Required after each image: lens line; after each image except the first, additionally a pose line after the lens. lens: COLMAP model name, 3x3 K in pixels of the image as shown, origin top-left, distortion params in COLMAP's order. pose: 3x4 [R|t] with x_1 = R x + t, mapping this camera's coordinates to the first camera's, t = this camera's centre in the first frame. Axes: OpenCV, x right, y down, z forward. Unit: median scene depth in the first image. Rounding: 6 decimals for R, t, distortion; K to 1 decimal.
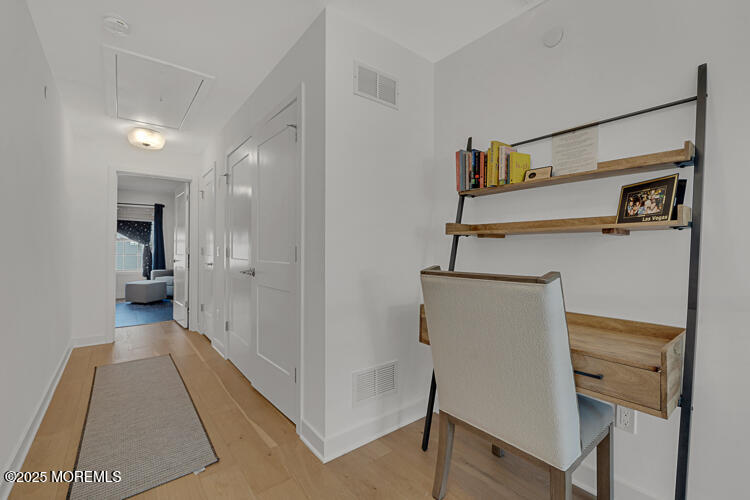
lens RADIAL K [[321.2, 0, 371.6], [0, 321.2, 248.3], [0, 0, 1]] dist [-0.002827, -0.000160]
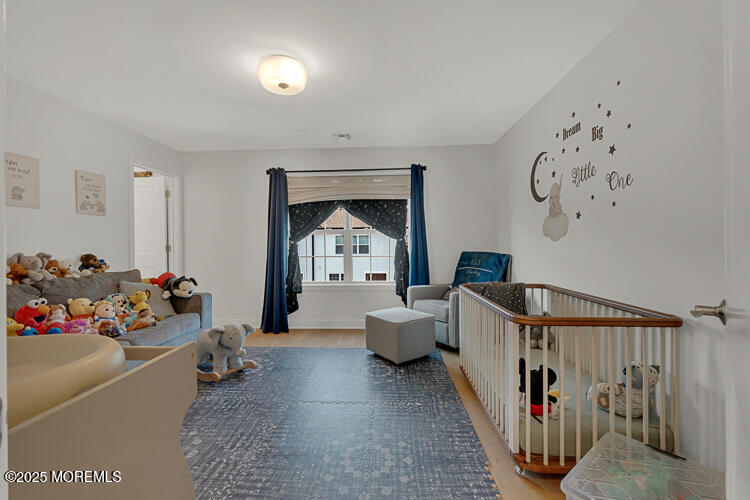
lens RADIAL K [[321.2, 0, 373.3], [0, 321.2, 247.7], [0, 0, 1]] dist [-0.002827, -0.000160]
pose [[0.757796, -0.011191, -0.652395, -0.367031], [0.015072, 0.999886, 0.000356, 0.003970], [0.652317, -0.010103, 0.757879, 0.537710]]
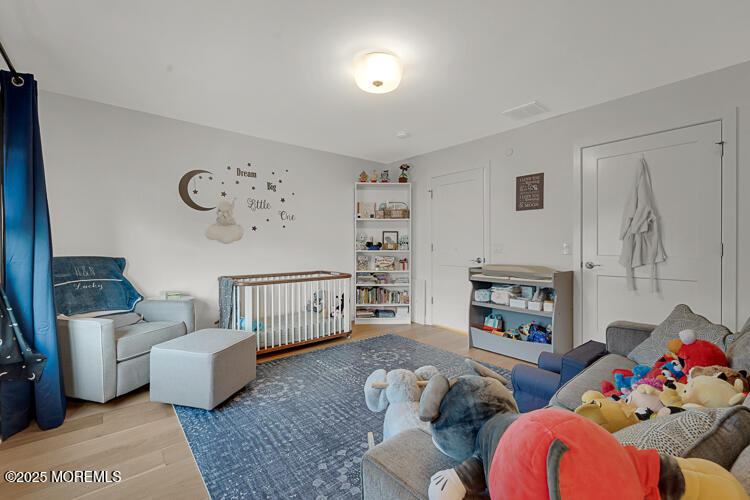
lens RADIAL K [[321.2, 0, 373.8], [0, 321.2, 246.9], [0, 0, 1]] dist [-0.002827, -0.000160]
pose [[-0.035517, -0.014128, 0.999269, -0.962575], [0.000054, 0.999900, 0.014139, -0.002168], [-0.999369, 0.000557, -0.035512, 0.739633]]
